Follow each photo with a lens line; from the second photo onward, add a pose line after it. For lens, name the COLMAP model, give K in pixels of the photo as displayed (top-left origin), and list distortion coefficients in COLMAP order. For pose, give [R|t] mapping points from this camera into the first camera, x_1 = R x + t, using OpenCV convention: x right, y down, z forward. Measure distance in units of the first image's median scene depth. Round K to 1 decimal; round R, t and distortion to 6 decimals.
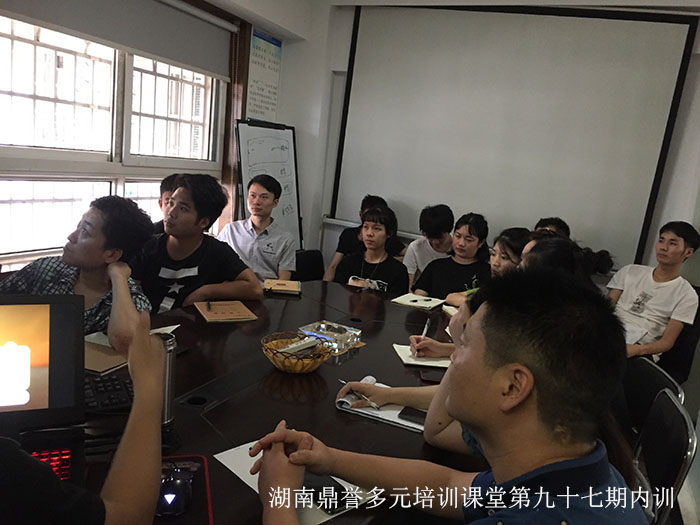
lens RADIAL K [[604.5, 0, 355.8], [0, 604.5, 268.2], [0, 0, 1]] dist [0.090983, -0.126648]
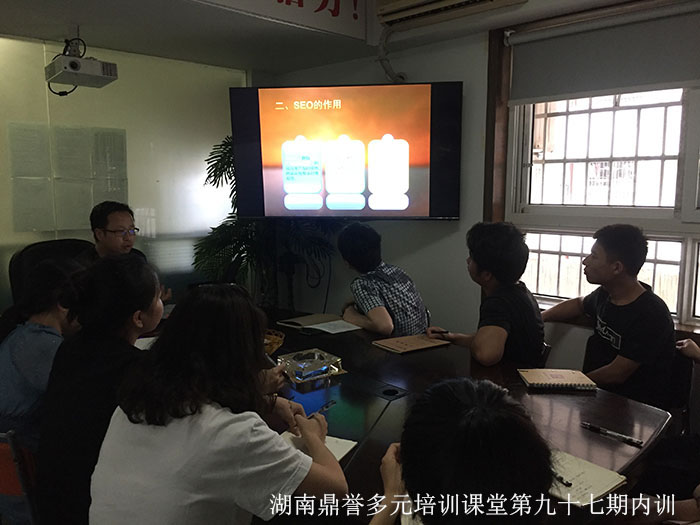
lens RADIAL K [[604.5, 0, 350.9], [0, 604.5, 263.8], [0, 0, 1]] dist [0.090983, -0.126648]
pose [[-0.396078, 0.025270, -0.917869, 0.552153], [-0.179135, 0.978287, 0.104234, -0.115402], [0.900574, 0.205707, -0.382951, 0.911056]]
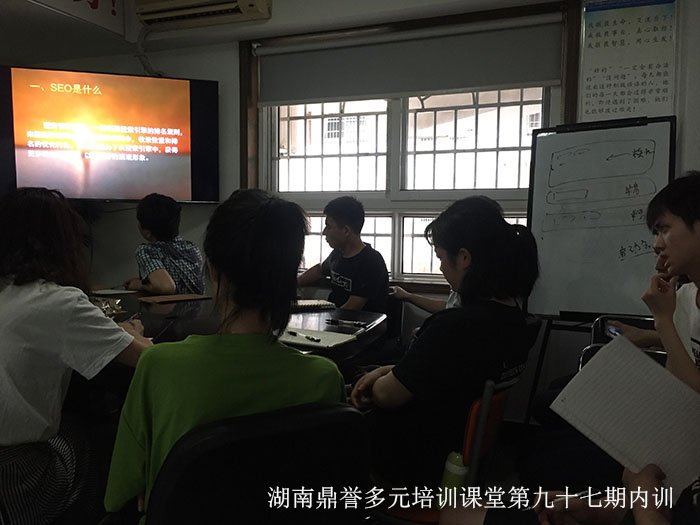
lens RADIAL K [[604.5, 0, 349.2], [0, 604.5, 259.8], [0, 0, 1]] dist [0.090983, -0.126648]
pose [[-0.000668, -0.025354, -0.999678, 0.678389], [-0.167881, 0.985493, -0.024882, -0.026016], [0.985807, 0.167811, -0.004915, 0.933583]]
